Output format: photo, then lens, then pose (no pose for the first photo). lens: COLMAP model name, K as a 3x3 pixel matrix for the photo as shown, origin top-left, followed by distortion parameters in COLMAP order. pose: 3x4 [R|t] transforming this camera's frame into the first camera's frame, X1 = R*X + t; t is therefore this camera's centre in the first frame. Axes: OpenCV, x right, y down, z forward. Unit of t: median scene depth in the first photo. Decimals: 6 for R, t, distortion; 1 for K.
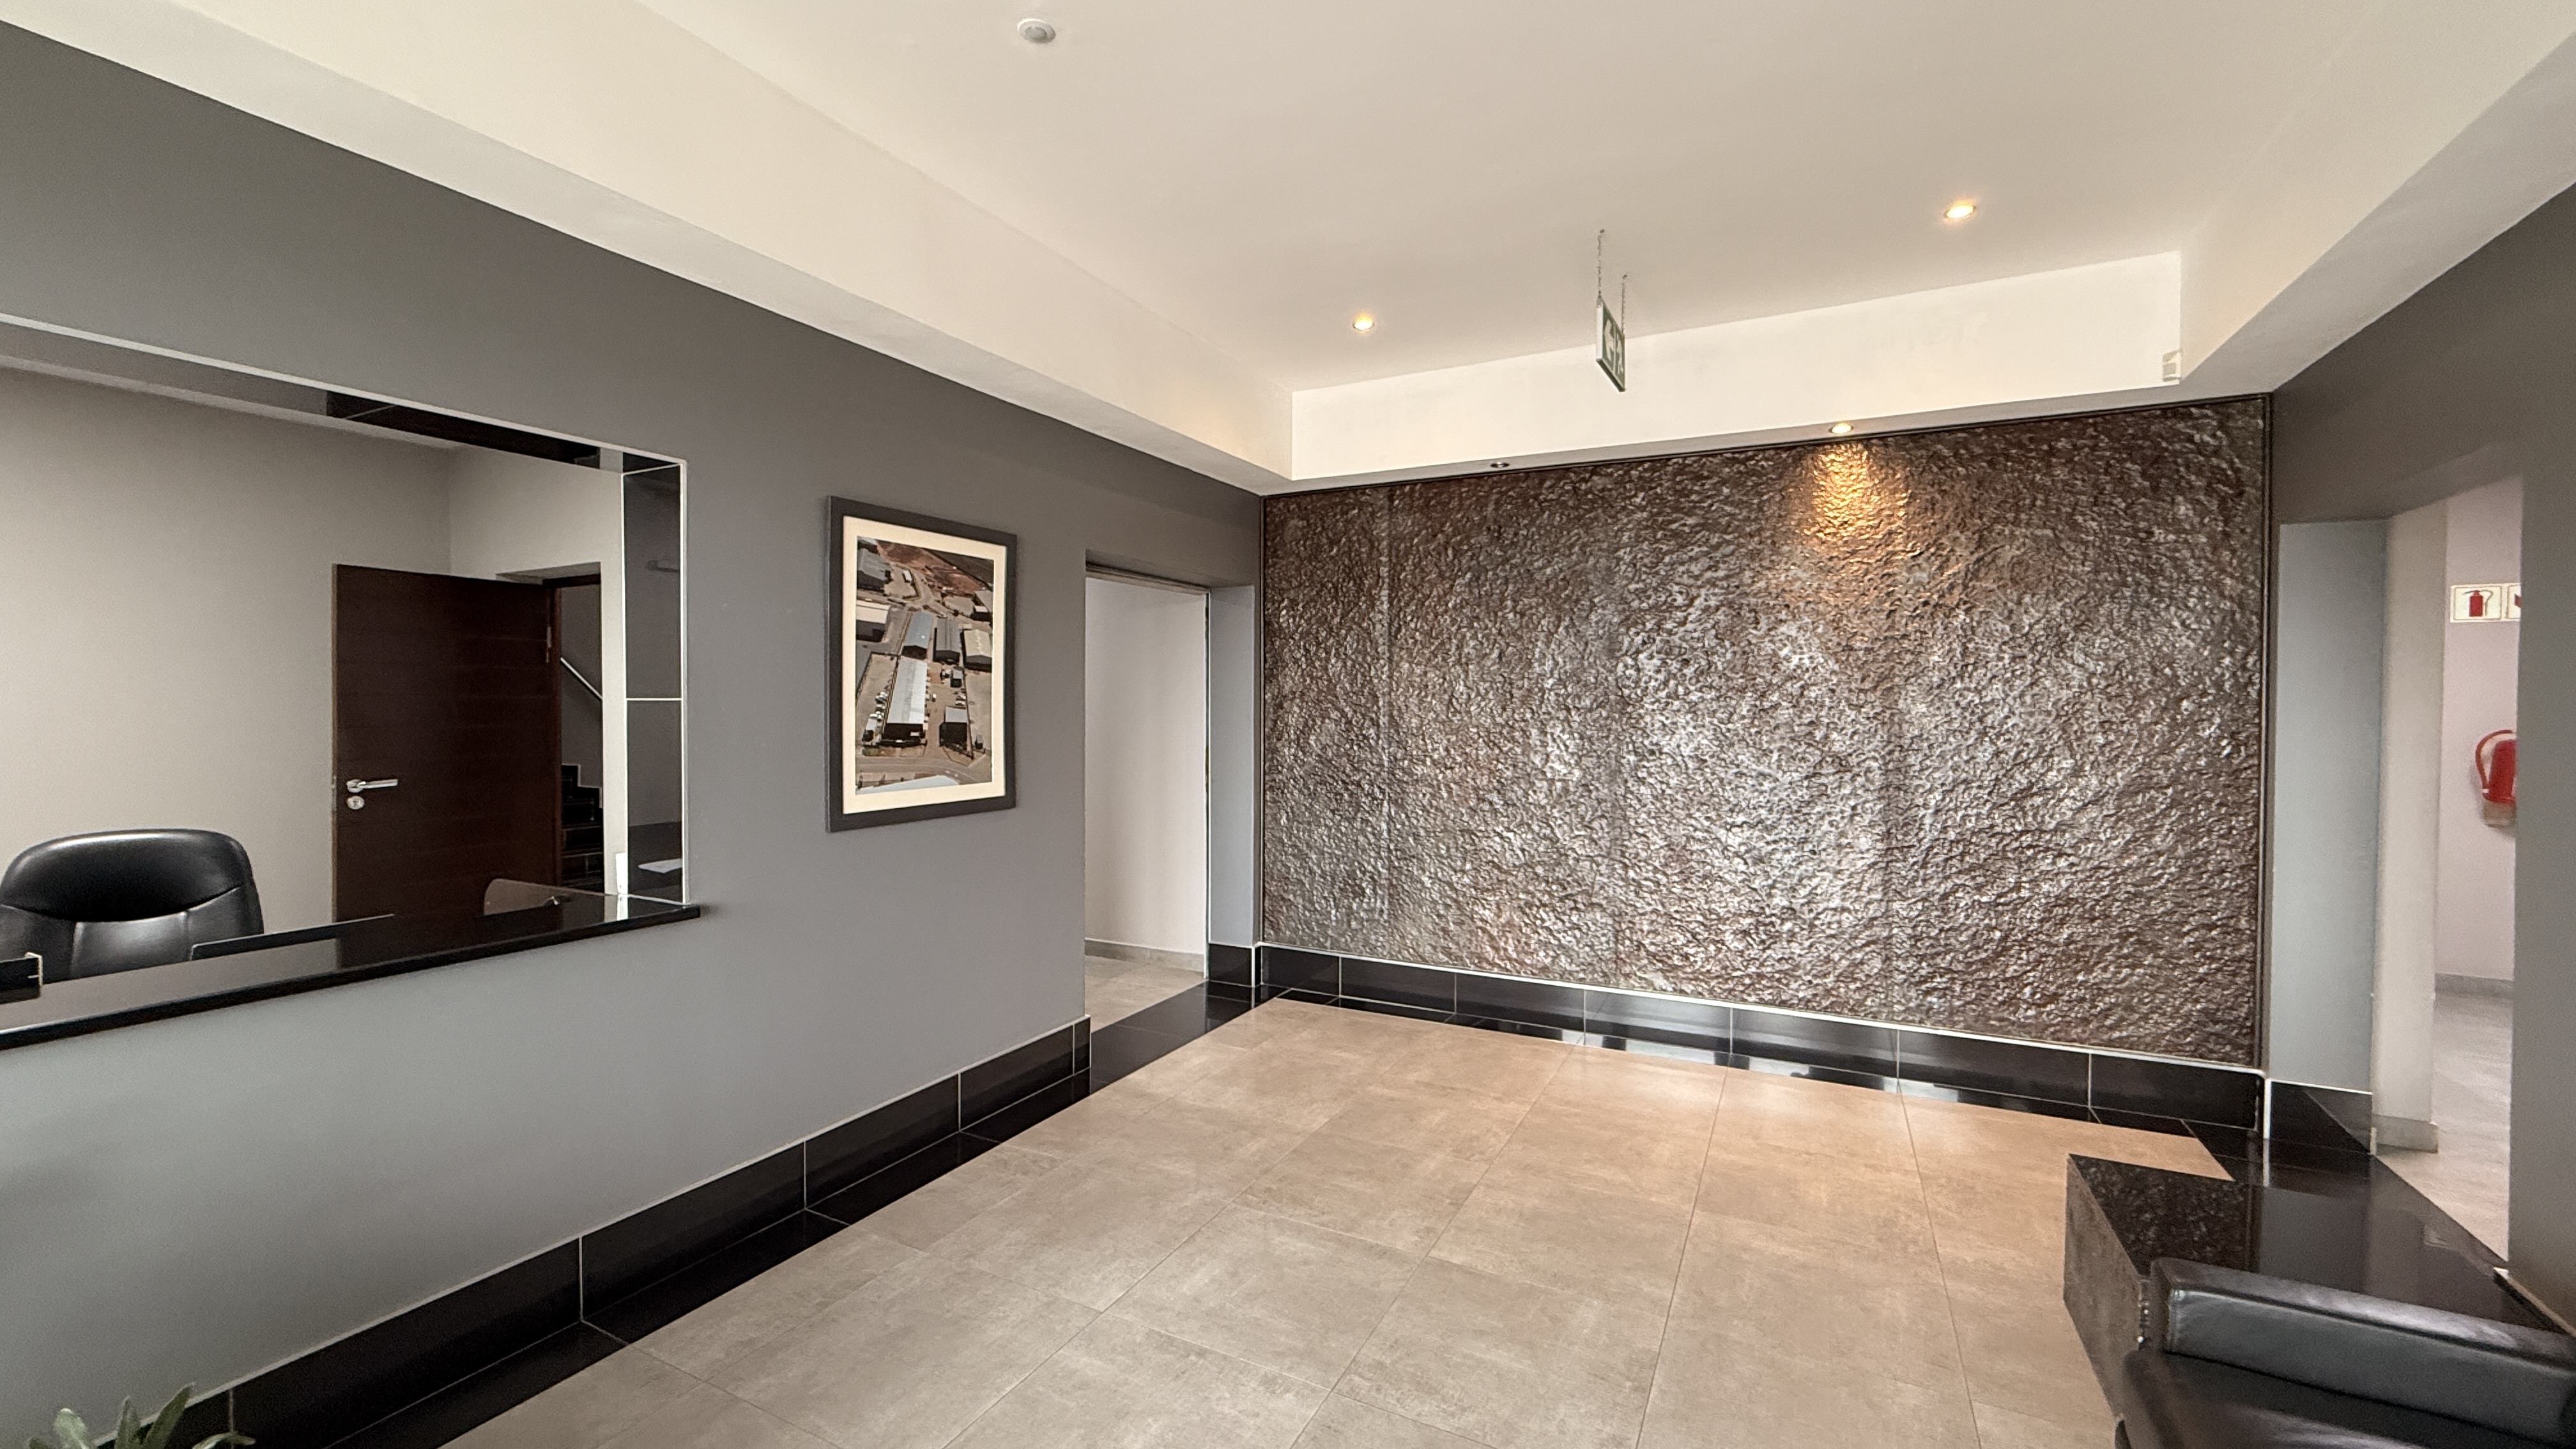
lens RADIAL K [[1026.5, 0, 1281.9], [0, 1026.5, 723.8], [0, 0, 1]] dist [0.001434, 0.000344]
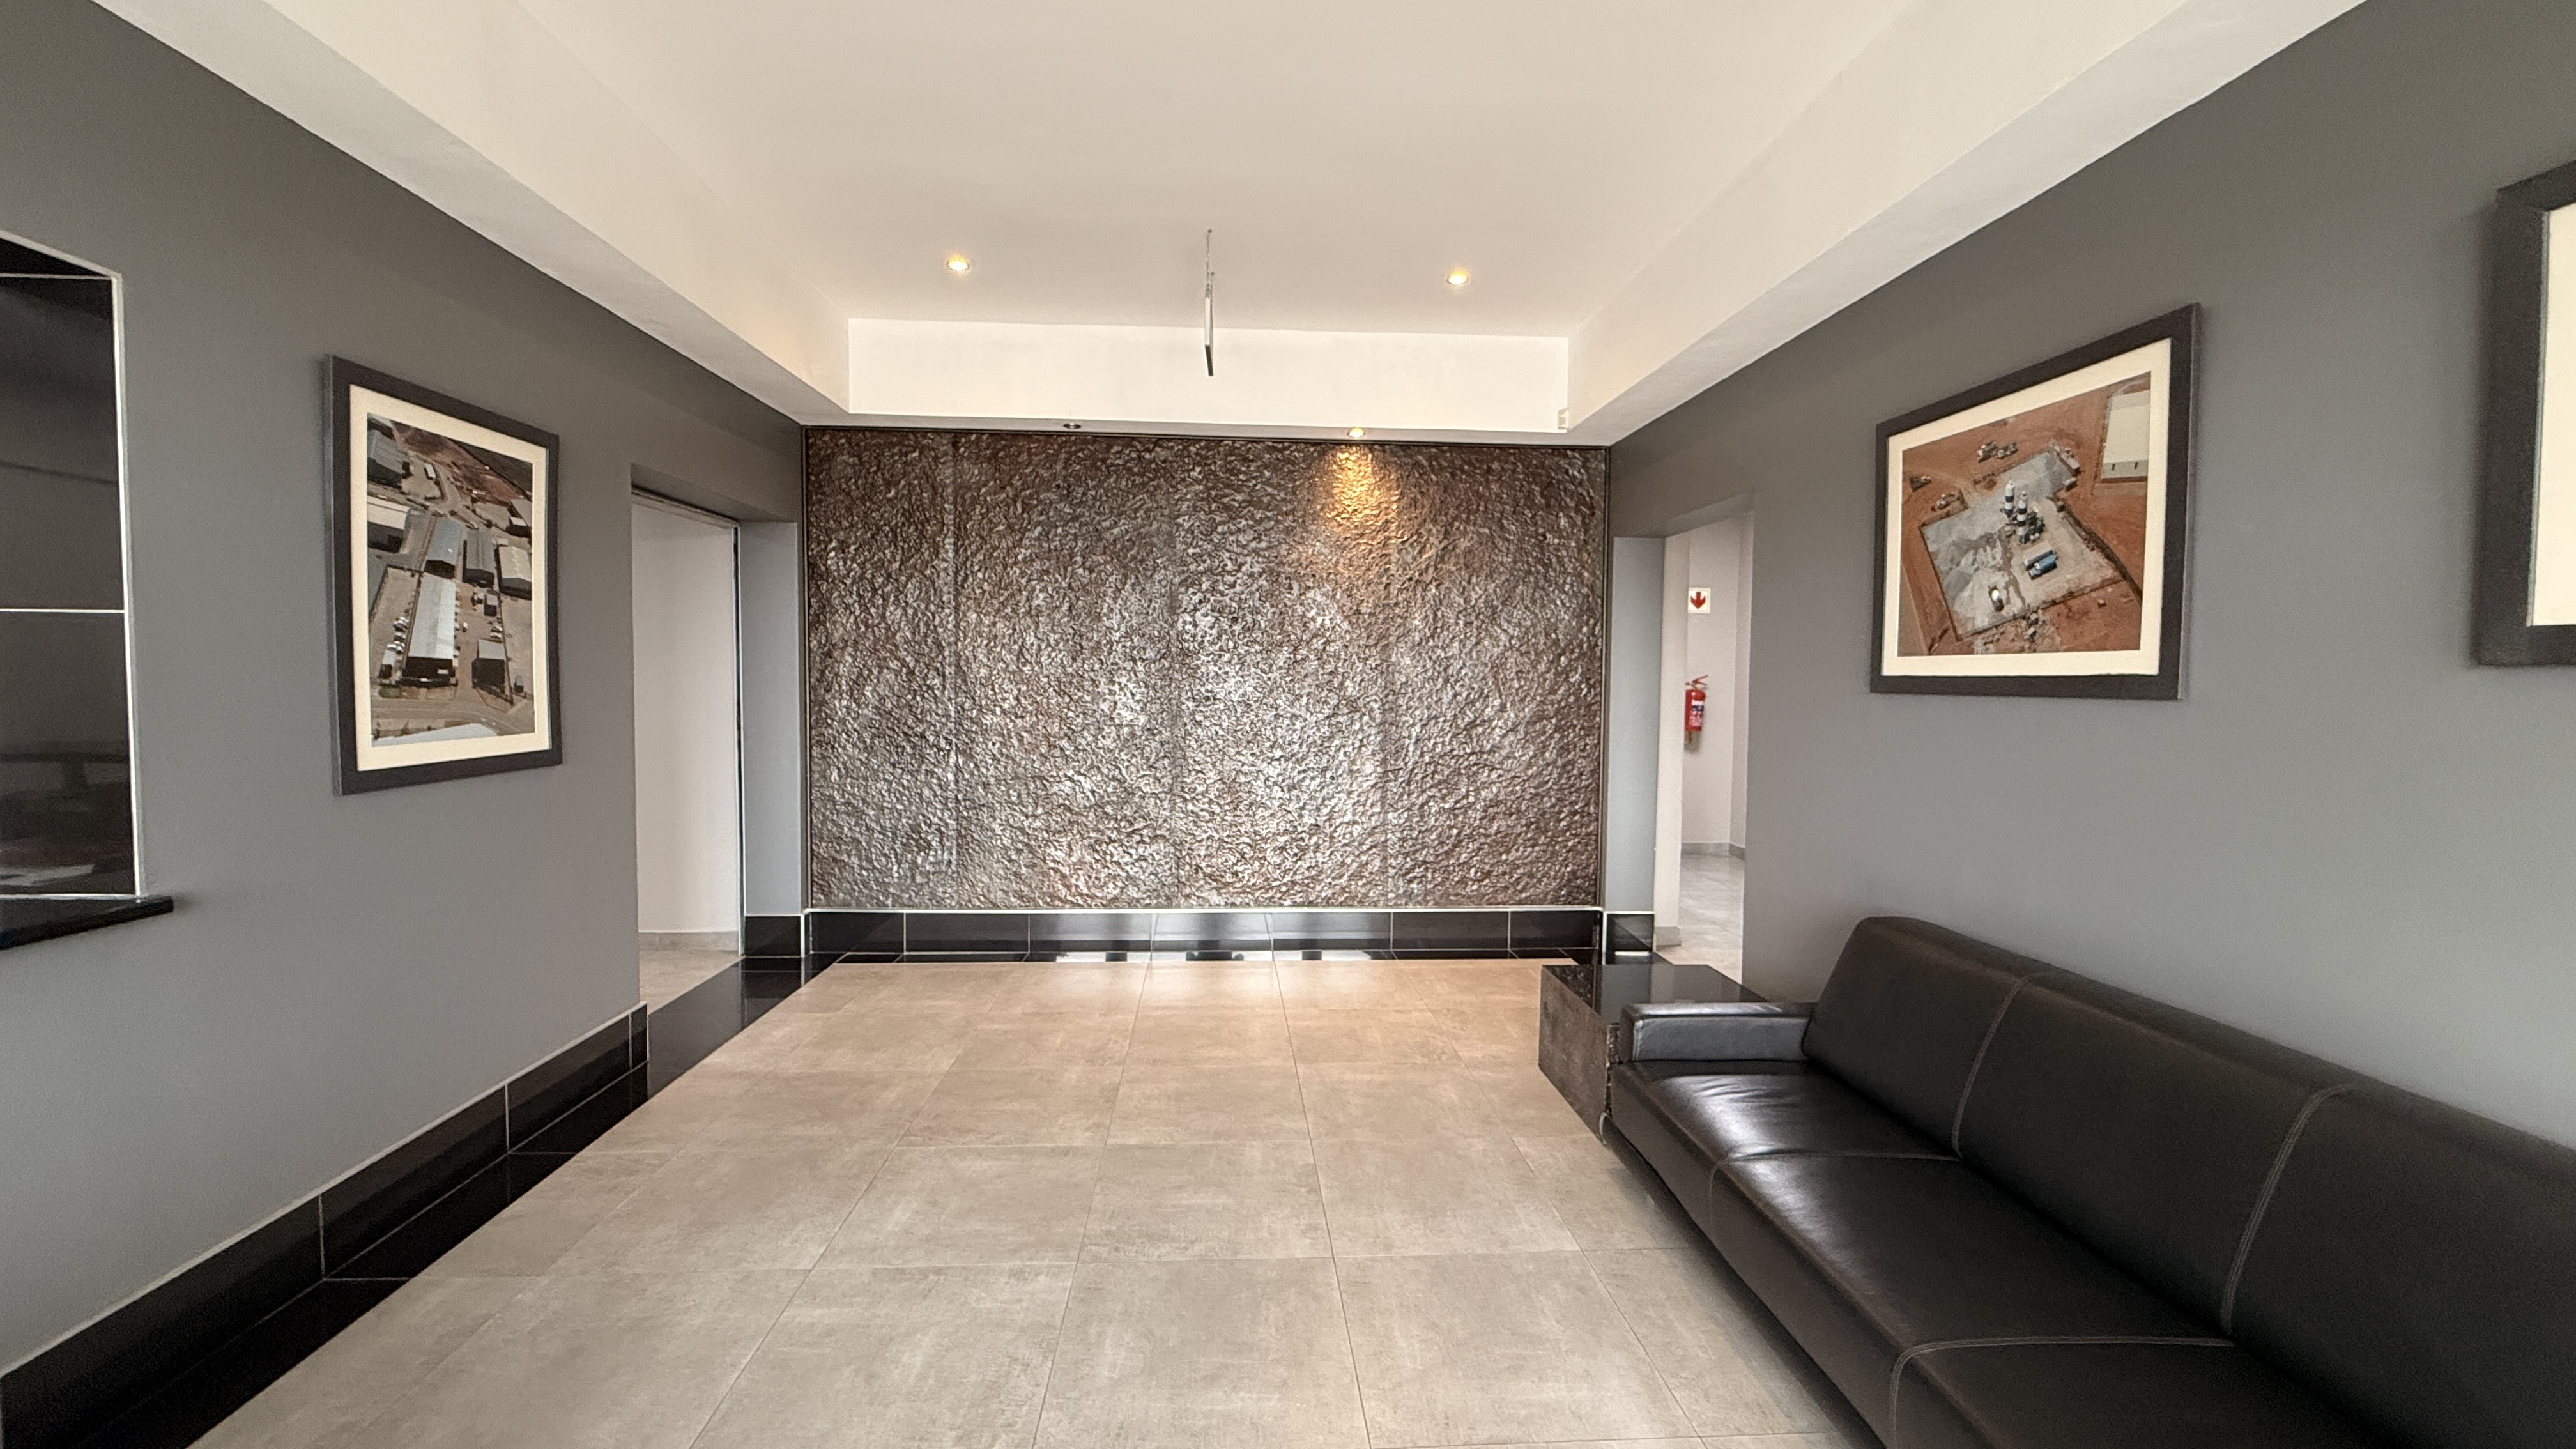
lens RADIAL K [[1026.5, 0, 1281.9], [0, 1026.5, 723.8], [0, 0, 1]] dist [0.001434, 0.000344]
pose [[0.856926, -0.018534, 0.515106, -0.179016], [0.002413, 0.999487, 0.031947, 0.022598], [-0.515434, -0.026134, 0.856531, -0.020146]]
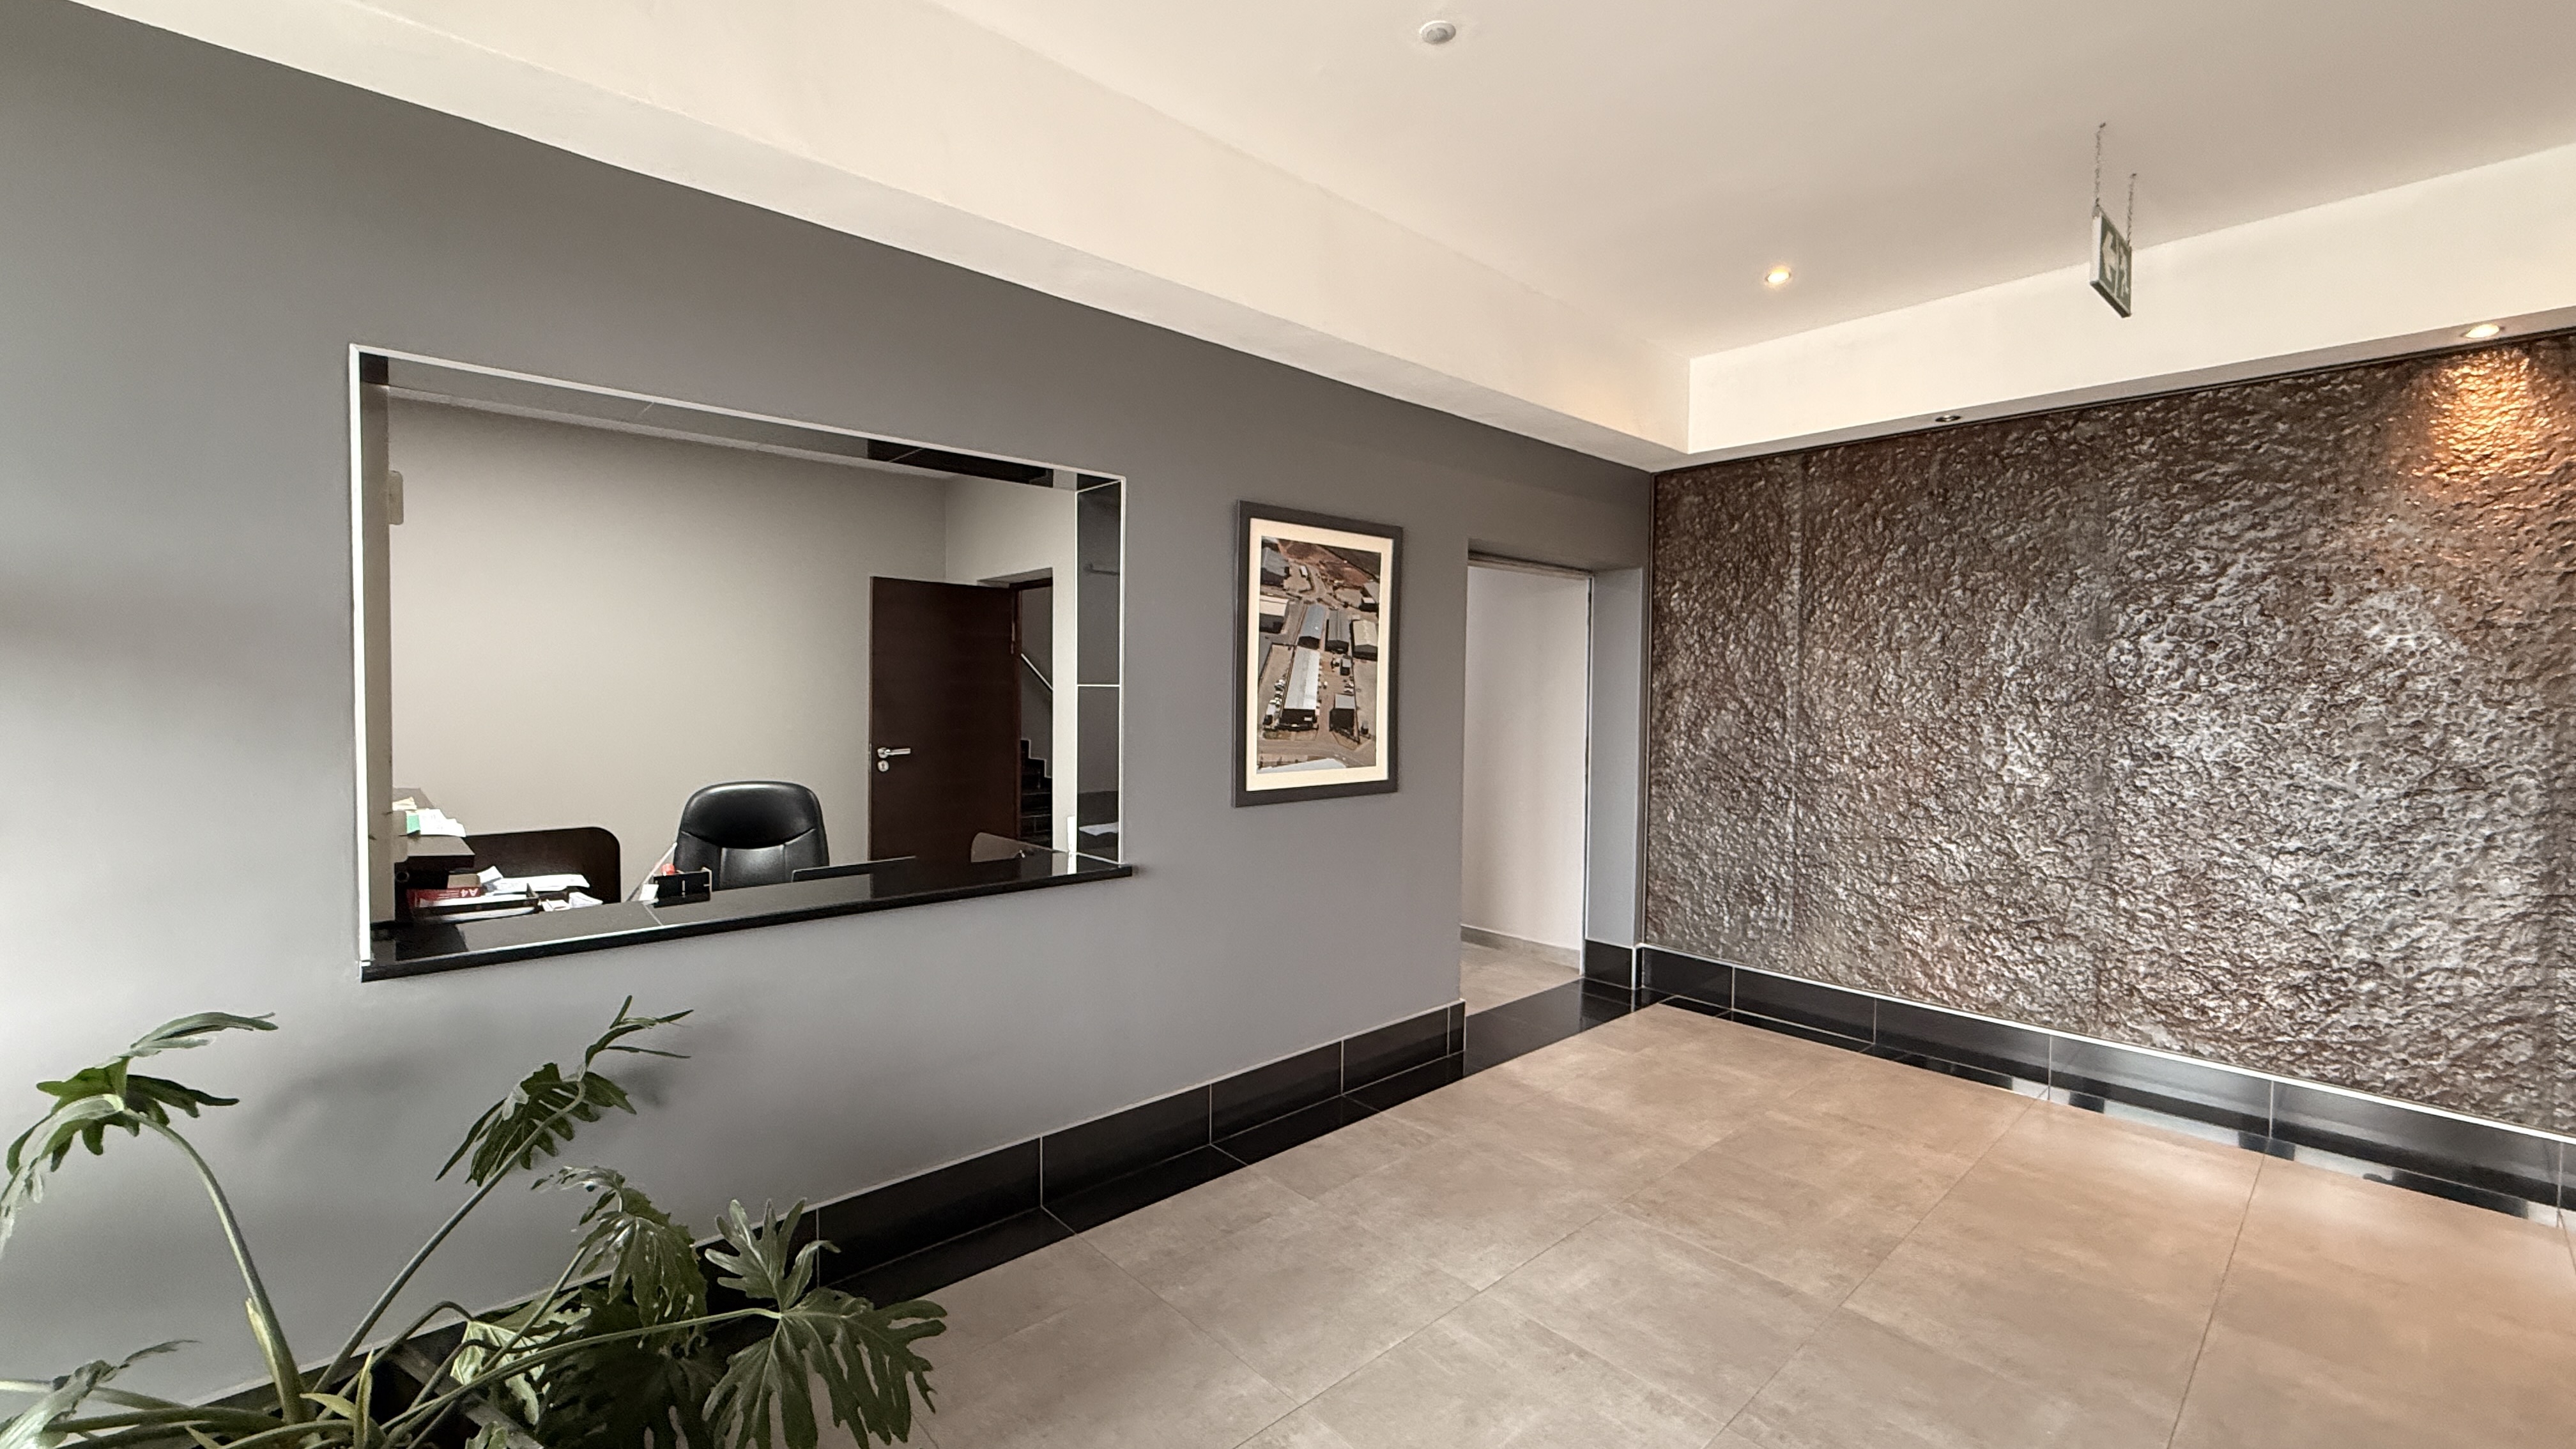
lens RADIAL K [[1026.5, 0, 1281.9], [0, 1026.5, 723.8], [0, 0, 1]] dist [0.001434, 0.000344]
pose [[0.937684, 0.018214, -0.347012, -0.010431], [-0.013852, 0.999791, 0.015047, -0.000705], [0.347213, -0.009302, 0.937740, -0.009591]]
